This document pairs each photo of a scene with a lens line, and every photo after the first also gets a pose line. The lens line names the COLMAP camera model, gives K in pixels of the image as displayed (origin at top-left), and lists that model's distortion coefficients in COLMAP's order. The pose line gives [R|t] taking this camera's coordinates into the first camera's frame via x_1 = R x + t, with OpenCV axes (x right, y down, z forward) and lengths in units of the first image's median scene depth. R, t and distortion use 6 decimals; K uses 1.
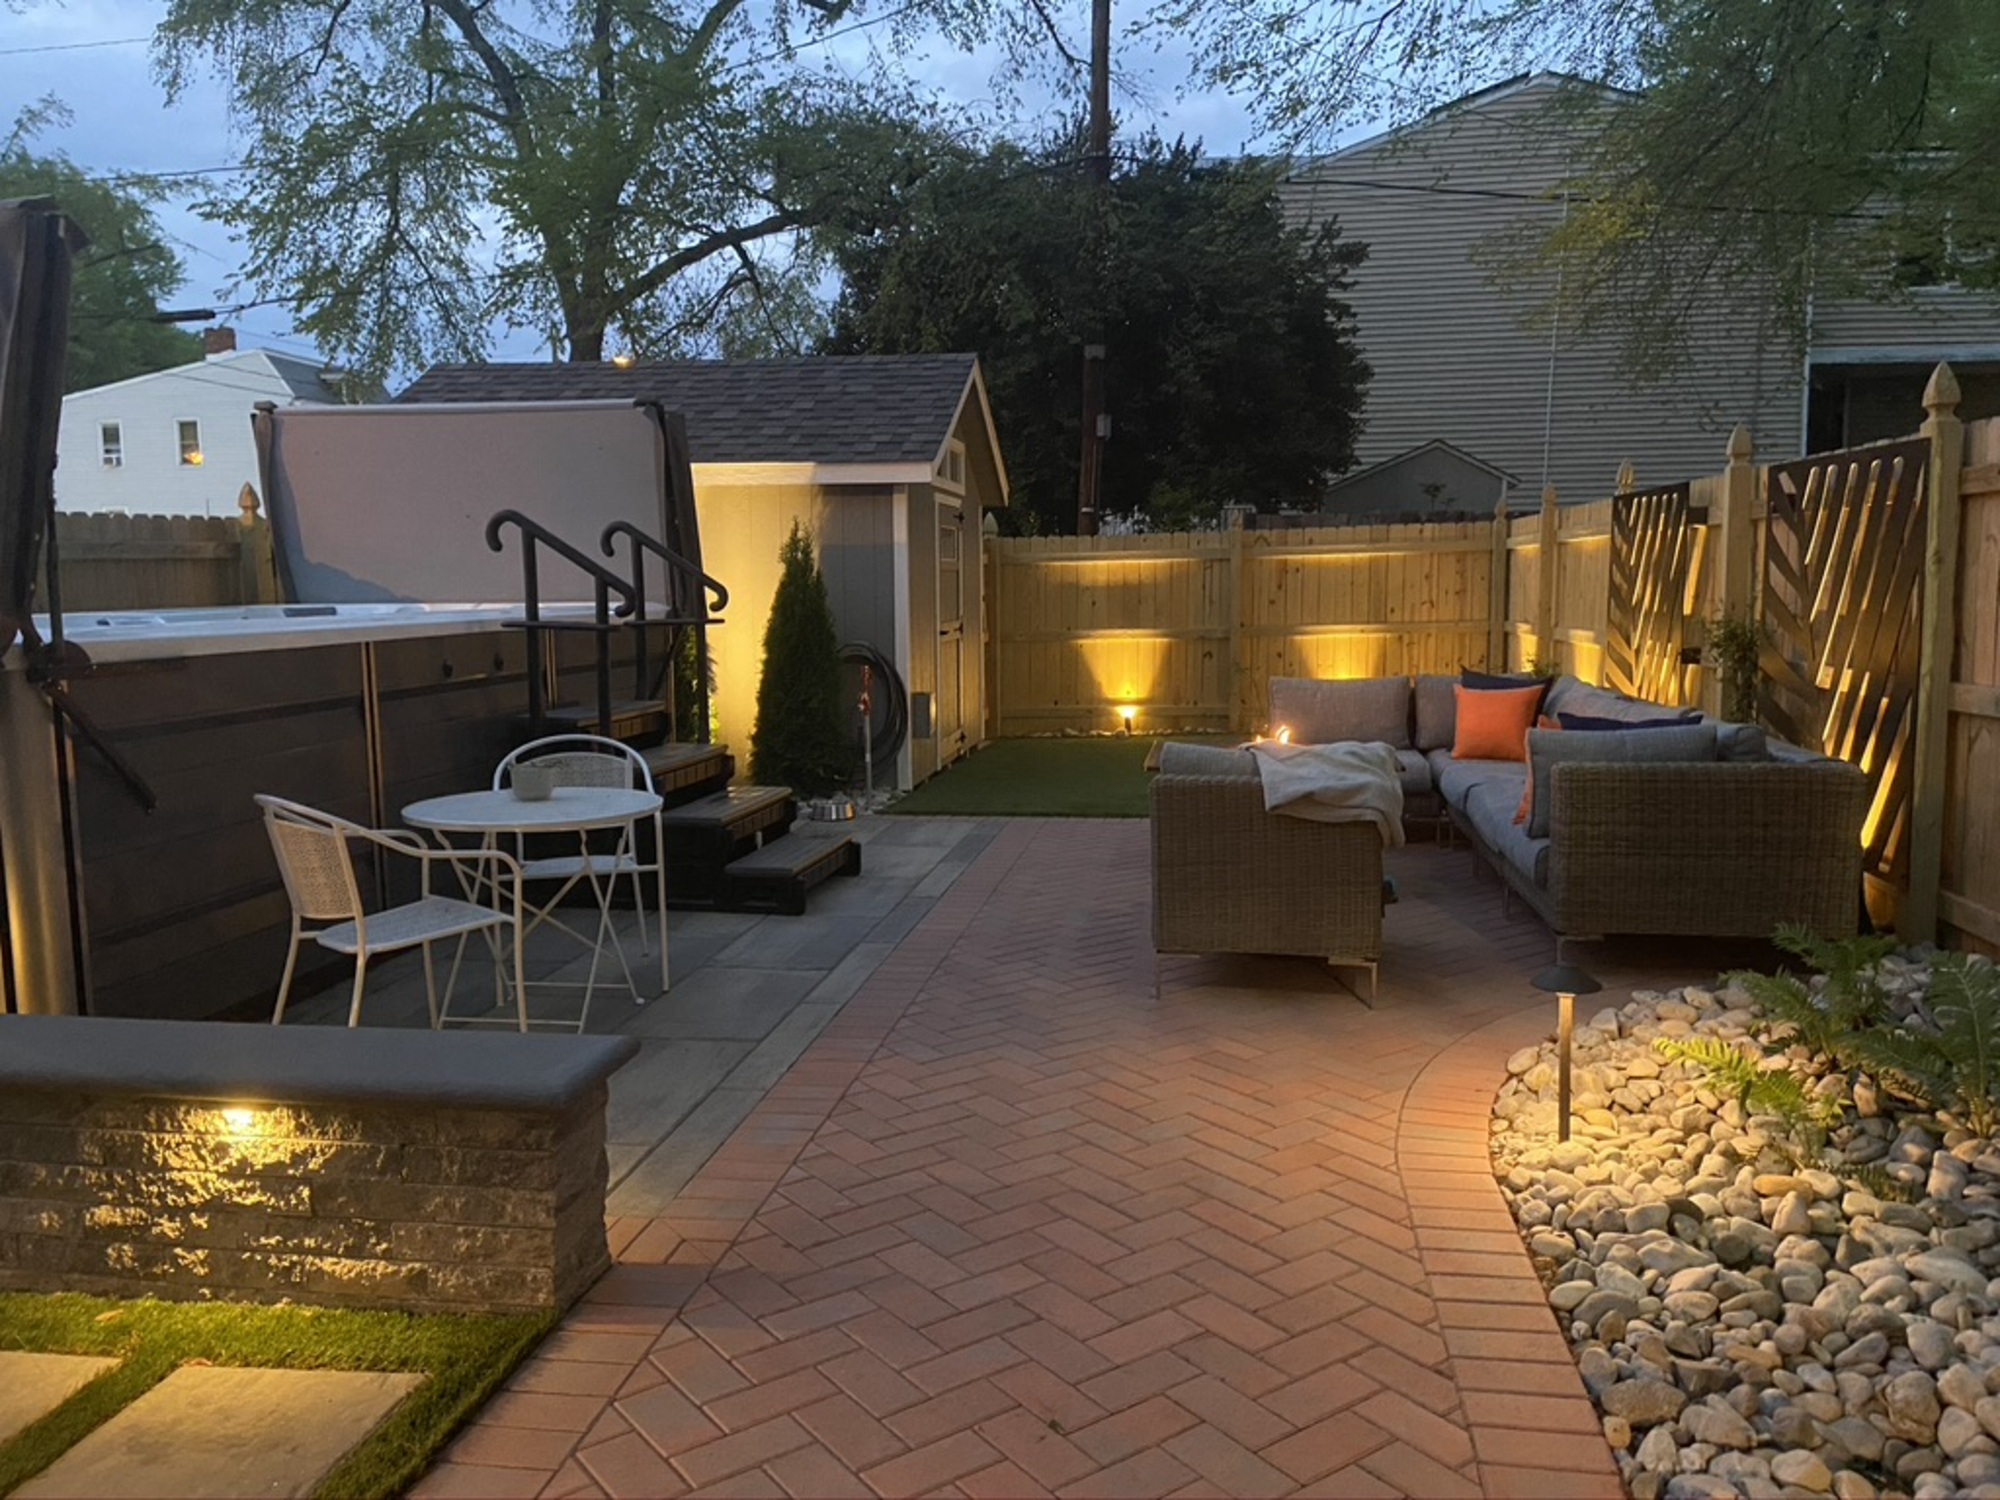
lens RADIAL K [[1501.7, 0, 996.2], [0, 1501.7, 739.3], [0, 0, 1]] dist [0.106469, -0.131753]
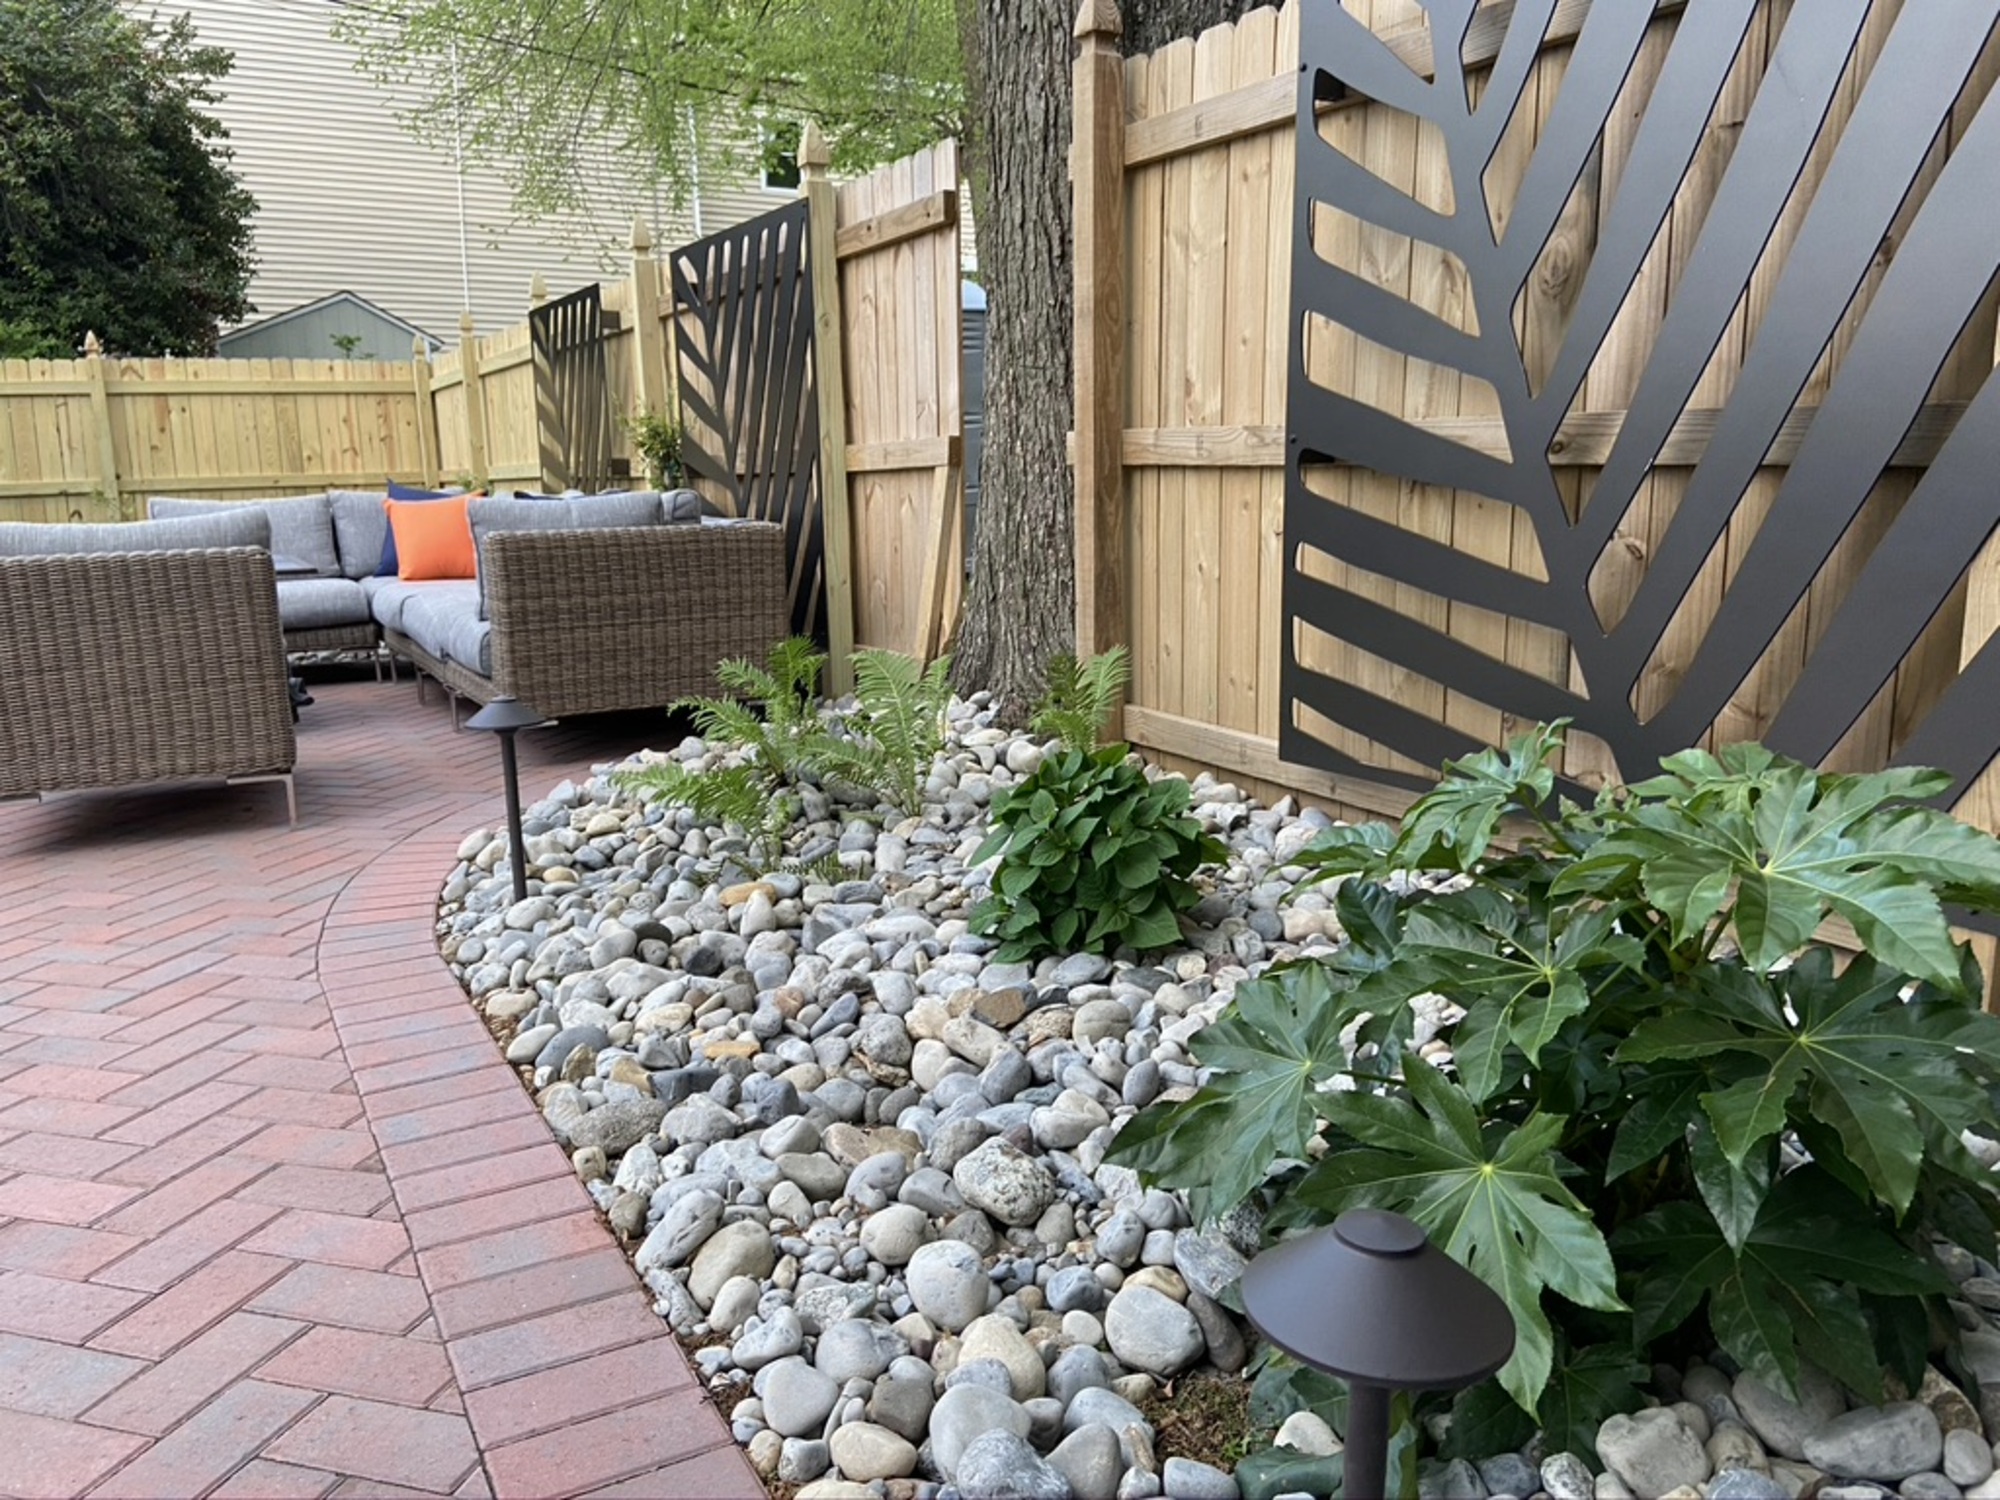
lens RADIAL K [[1503.8, 0, 1003.1], [0, 1503.8, 751.0], [0, 0, 1]] dist [0.103480, -0.132076]
pose [[0.787688, -0.121017, 0.604071, 0.055991], [0.079330, 0.992278, 0.095346, 0.085050], [-0.610945, -0.027182, 0.791206, 0.110423]]
